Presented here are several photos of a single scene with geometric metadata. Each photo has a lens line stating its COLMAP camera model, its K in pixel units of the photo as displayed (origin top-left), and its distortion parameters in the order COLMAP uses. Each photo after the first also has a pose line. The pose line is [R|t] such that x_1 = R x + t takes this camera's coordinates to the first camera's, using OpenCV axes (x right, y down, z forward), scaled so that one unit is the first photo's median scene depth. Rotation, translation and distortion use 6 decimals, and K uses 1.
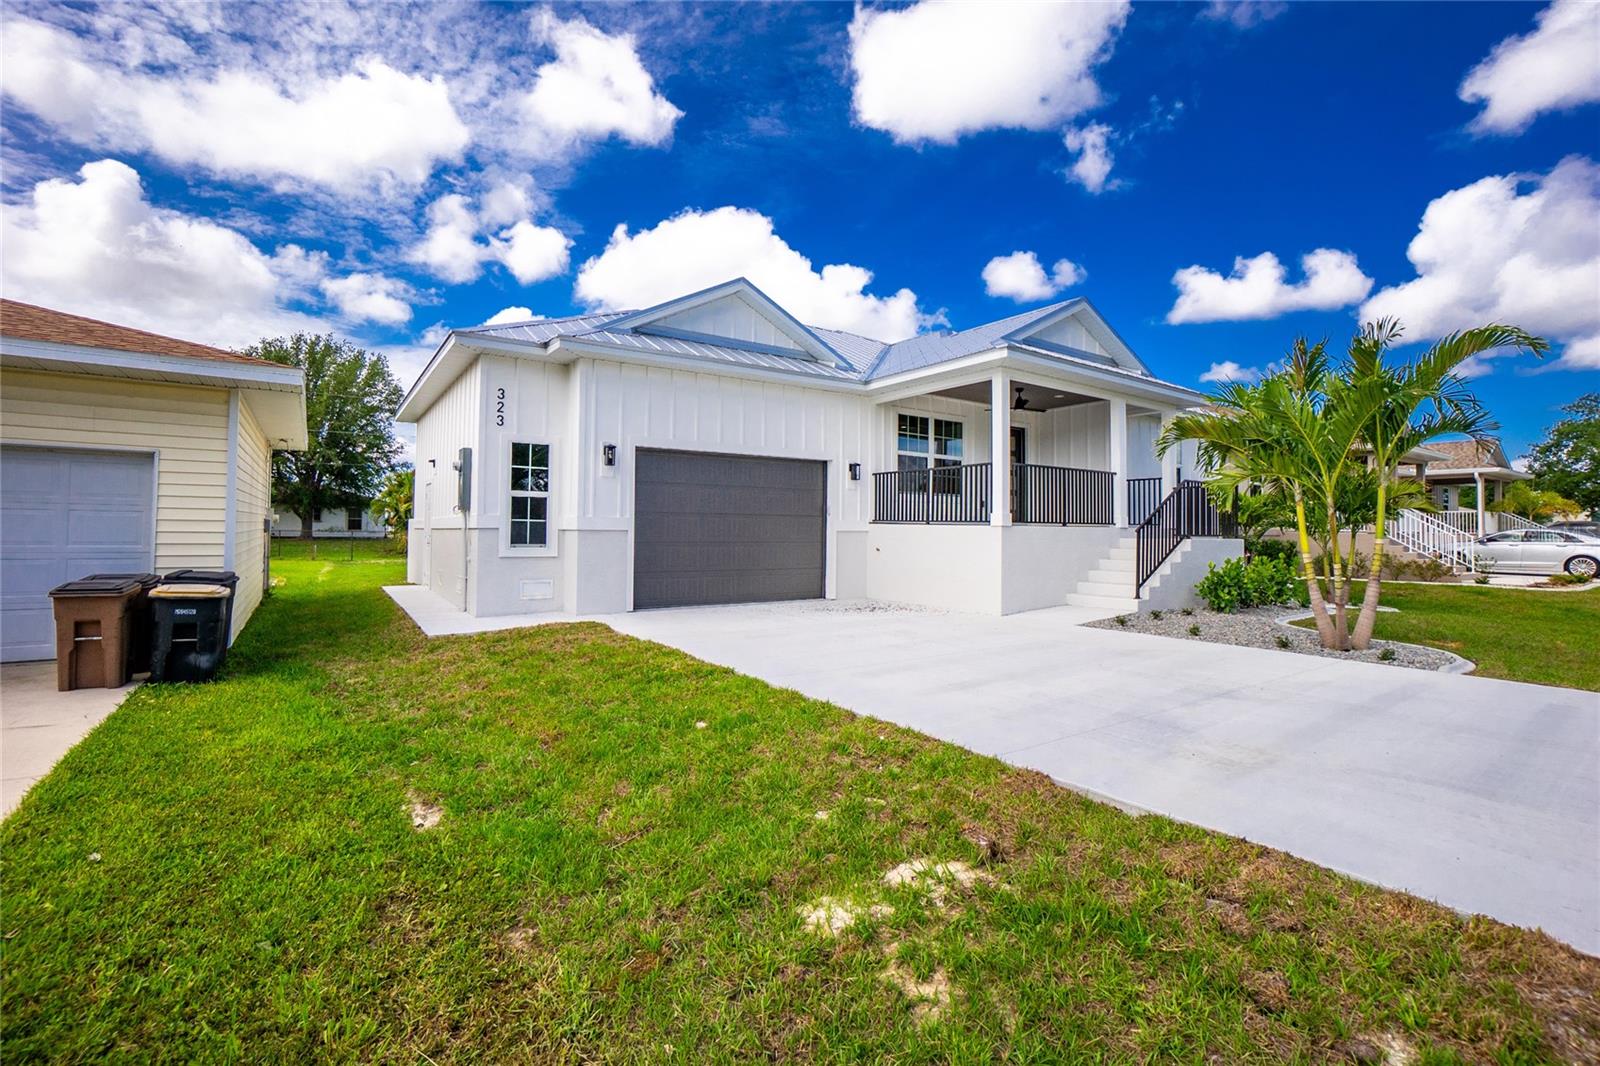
lens RADIAL K [[711.6, 0, 799.6], [0, 711.6, 510.0], [0, 0, 1]] dist [-0.014612, 0.000781]
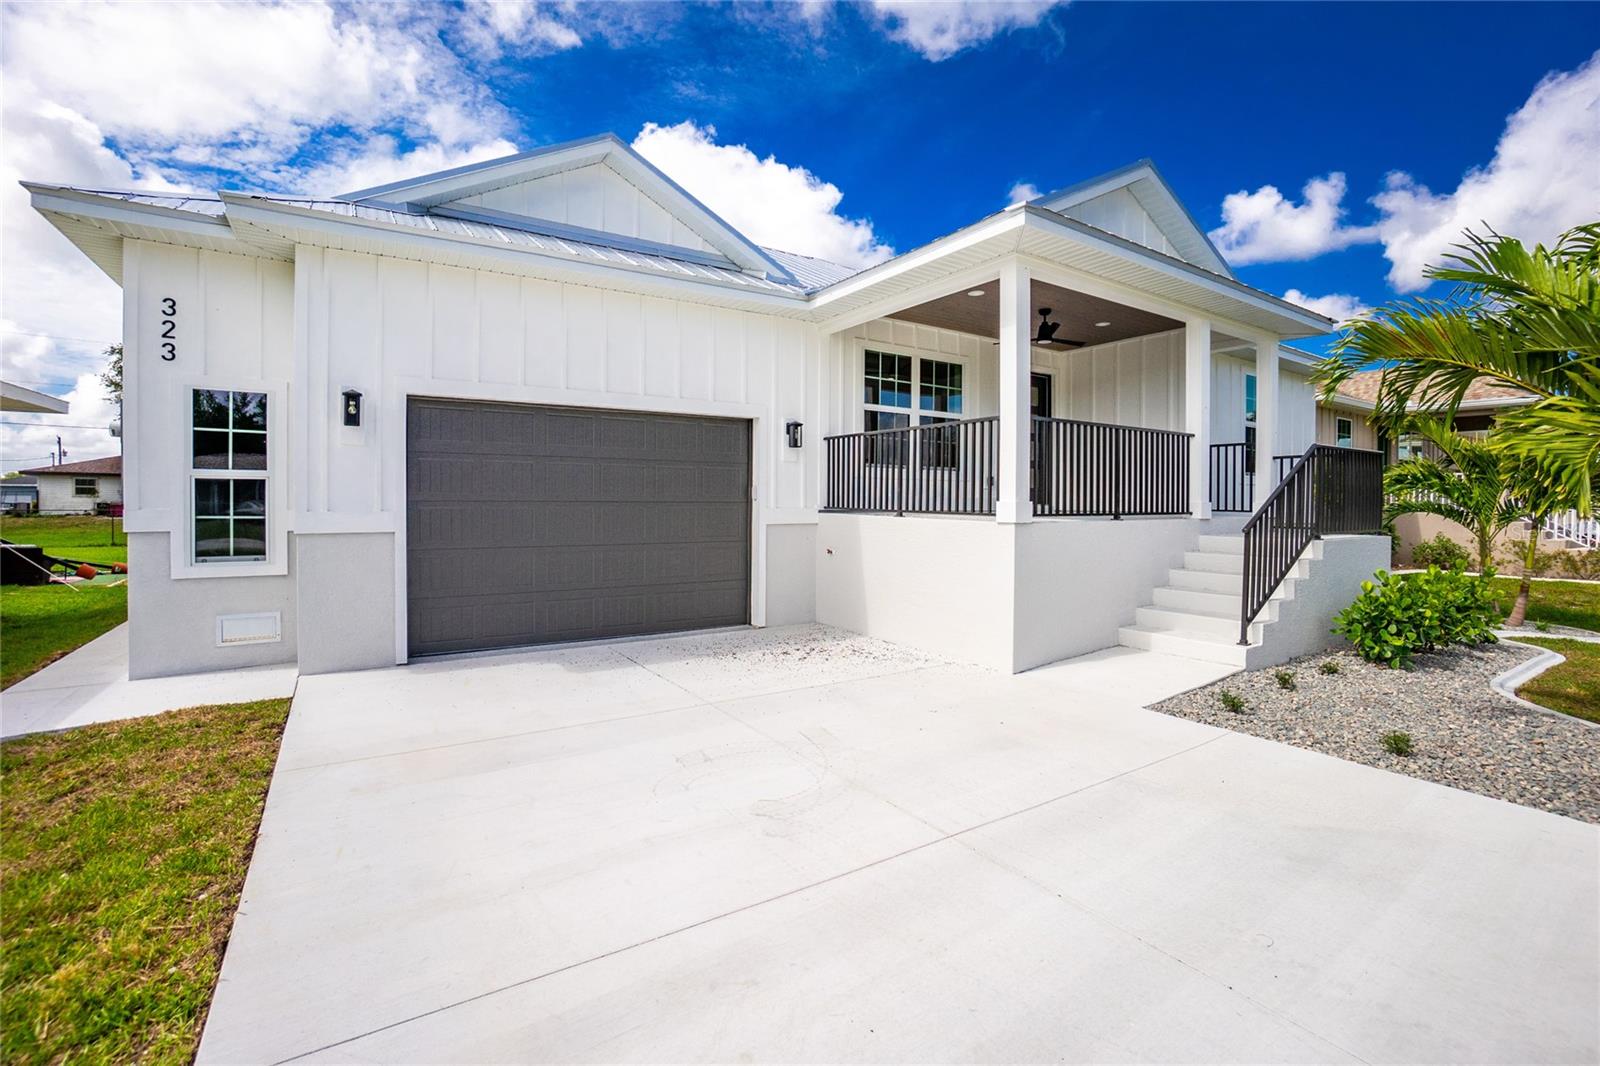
lens RADIAL K [[698.4, 0, 803.6], [0, 698.4, 507.7], [0, 0, 1]] dist [-0.040316, 0.022499]
pose [[0.999593, -0.003481, -0.028319, 0.104276], [0.004525, 0.999309, 0.036884, -0.009945], [0.028171, -0.036997, 0.998918, 0.347351]]
